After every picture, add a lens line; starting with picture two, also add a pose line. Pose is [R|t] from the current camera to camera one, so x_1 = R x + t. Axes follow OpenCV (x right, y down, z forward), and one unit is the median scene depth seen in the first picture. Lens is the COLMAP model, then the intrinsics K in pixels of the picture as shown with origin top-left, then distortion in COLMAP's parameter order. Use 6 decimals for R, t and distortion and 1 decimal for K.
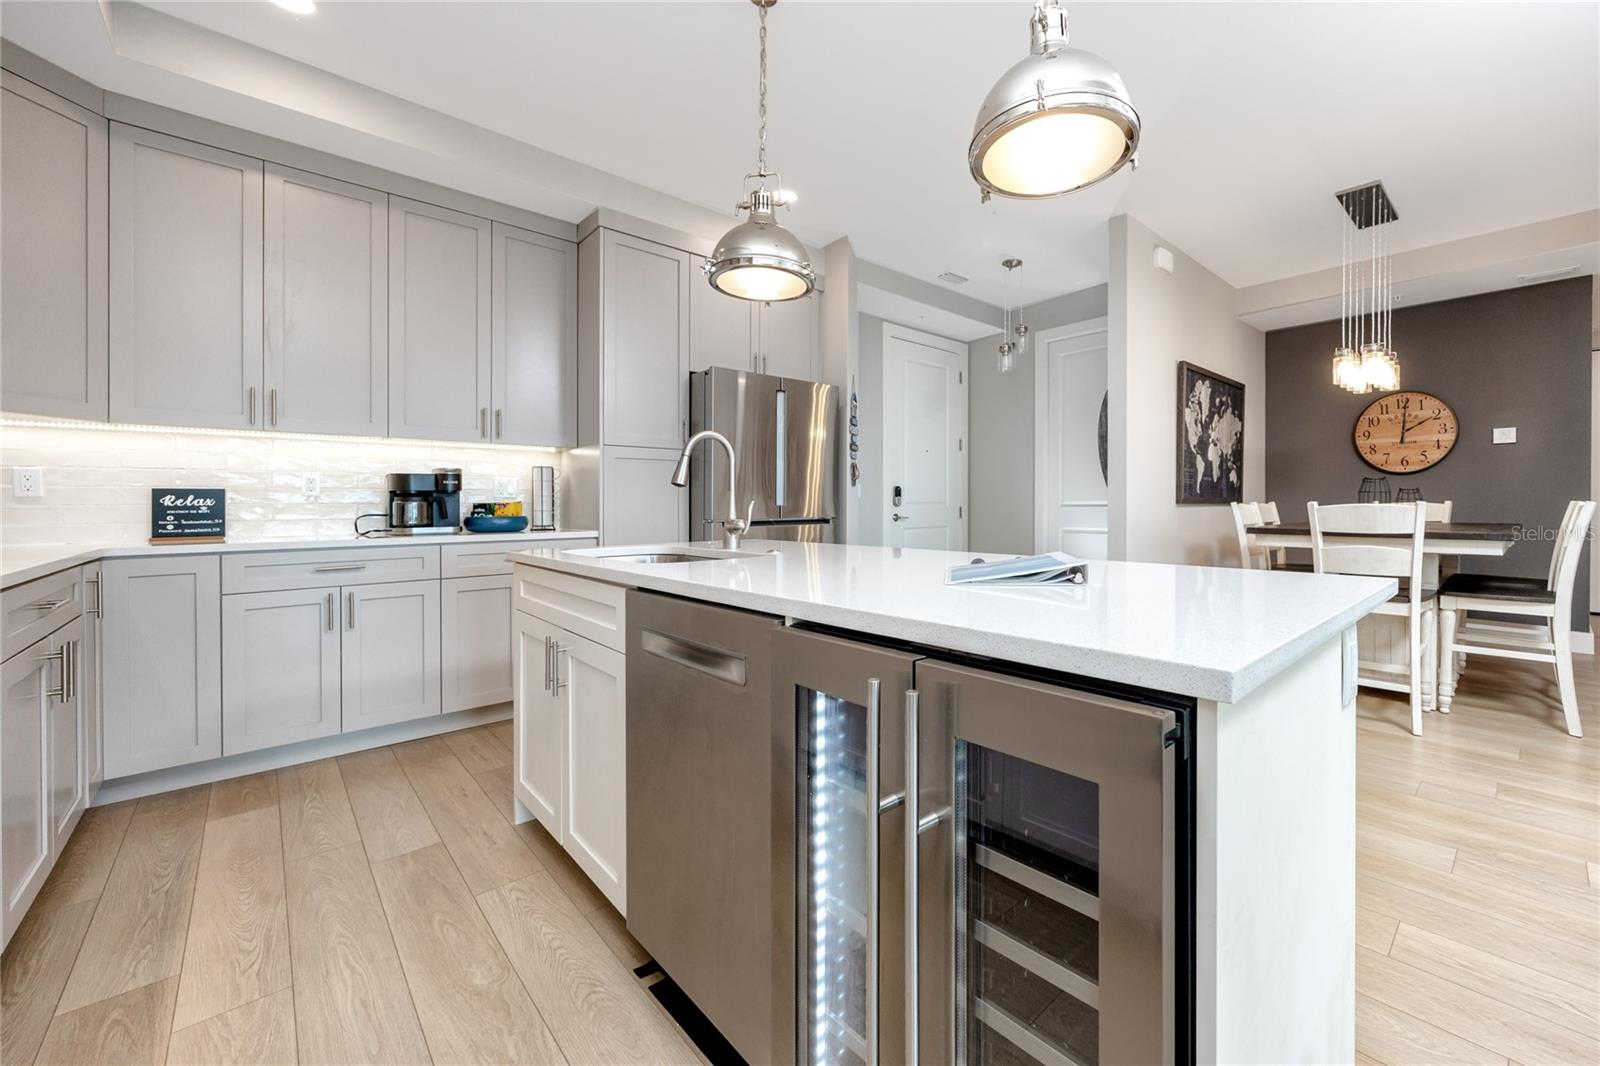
lens RADIAL K [[633.8, 0, 864.1], [0, 633.8, 493.7], [0, 0, 1]] dist [0.010156, 0.000058]
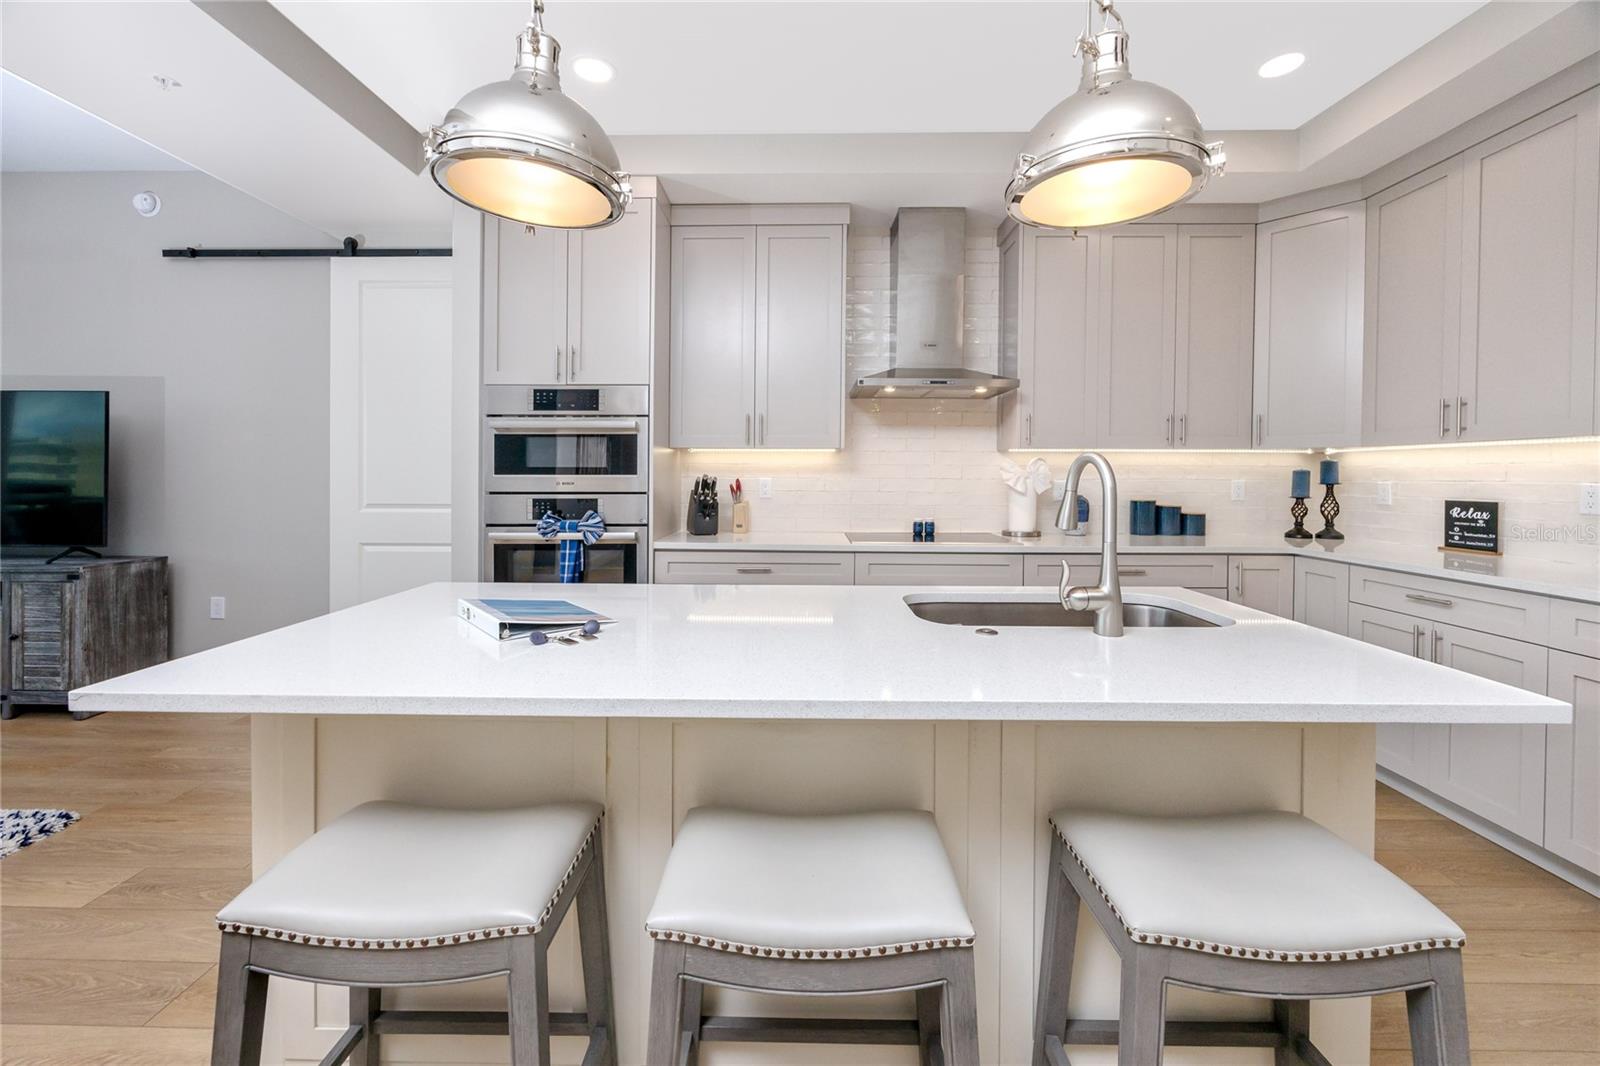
lens RADIAL K [[633.8, 0, 793.8], [0, 633.8, 480.8], [0, 0, 1]] dist [0.010156, 0.000058]
pose [[-0.700759, 0.004380, -0.713385, 0.340397], [0.005064, 0.999986, 0.001165, -0.040302], [0.713380, -0.002796, -0.700772, 0.842199]]
